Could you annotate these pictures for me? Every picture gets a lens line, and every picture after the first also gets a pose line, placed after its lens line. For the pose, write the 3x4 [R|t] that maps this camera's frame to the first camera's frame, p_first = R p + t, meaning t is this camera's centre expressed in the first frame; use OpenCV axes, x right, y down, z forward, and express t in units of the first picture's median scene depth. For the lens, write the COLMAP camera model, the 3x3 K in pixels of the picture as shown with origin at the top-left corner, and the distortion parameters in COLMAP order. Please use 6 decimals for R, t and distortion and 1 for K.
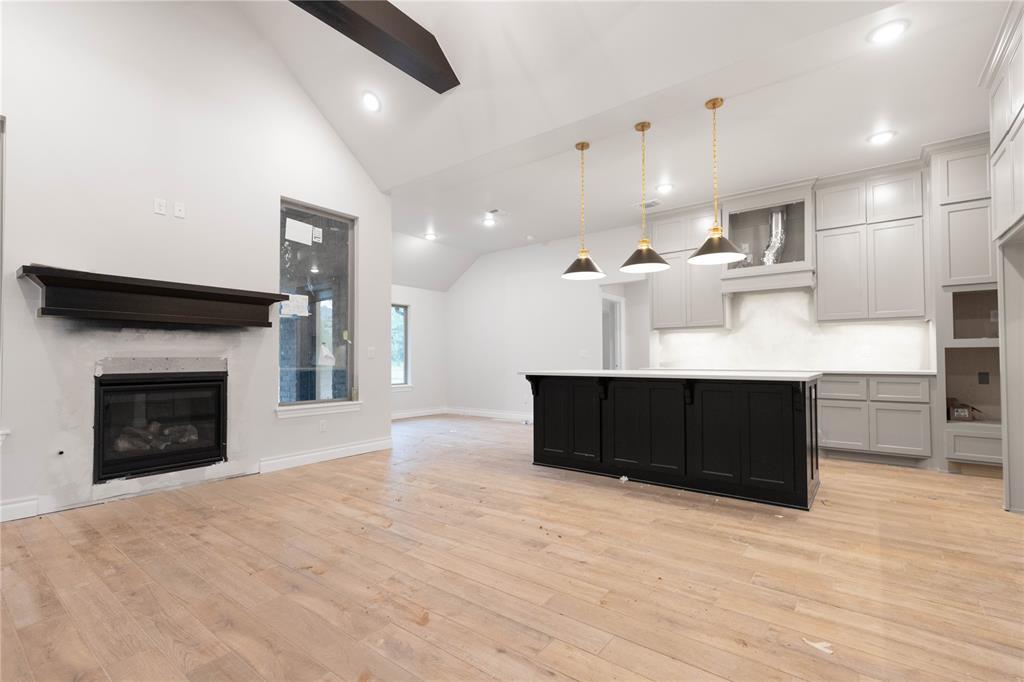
lens RADIAL K [[469.1, 0, 512.3], [0, 469.1, 352.4], [0, 0, 1]] dist [0.007247, -0.000078]
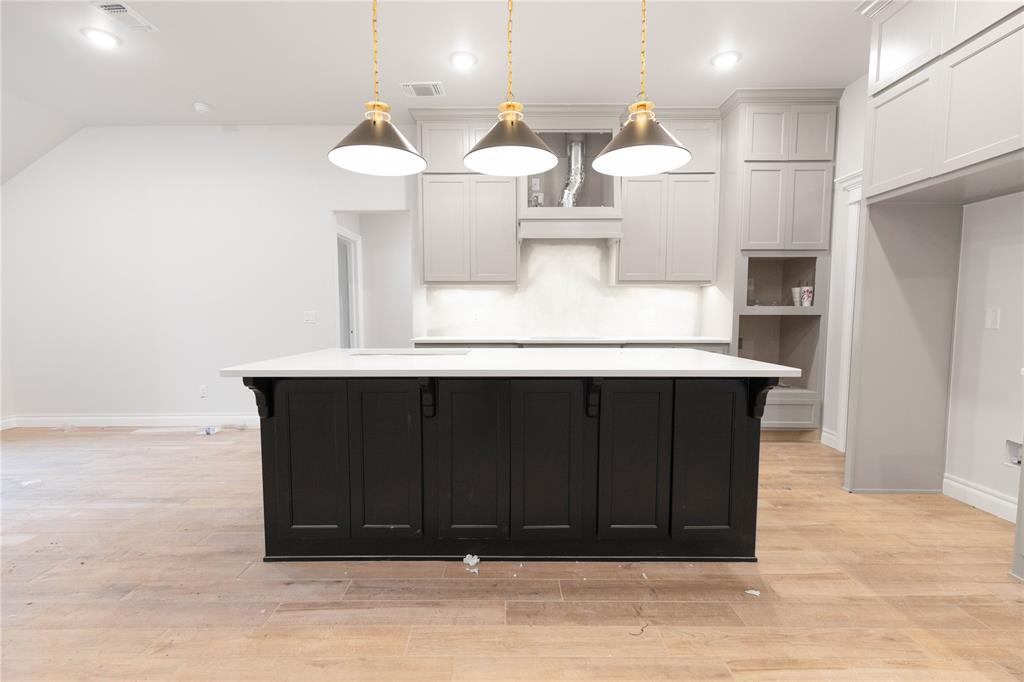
lens RADIAL K [[469.1, 0, 512.3], [0, 469.1, 352.4], [0, 0, 1]] dist [0.007247, -0.000078]
pose [[0.793812, -0.046744, 0.606364, -0.036383], [-0.012359, 0.995596, 0.092928, -0.017087], [-0.608037, -0.081261, 0.789739, 0.509850]]
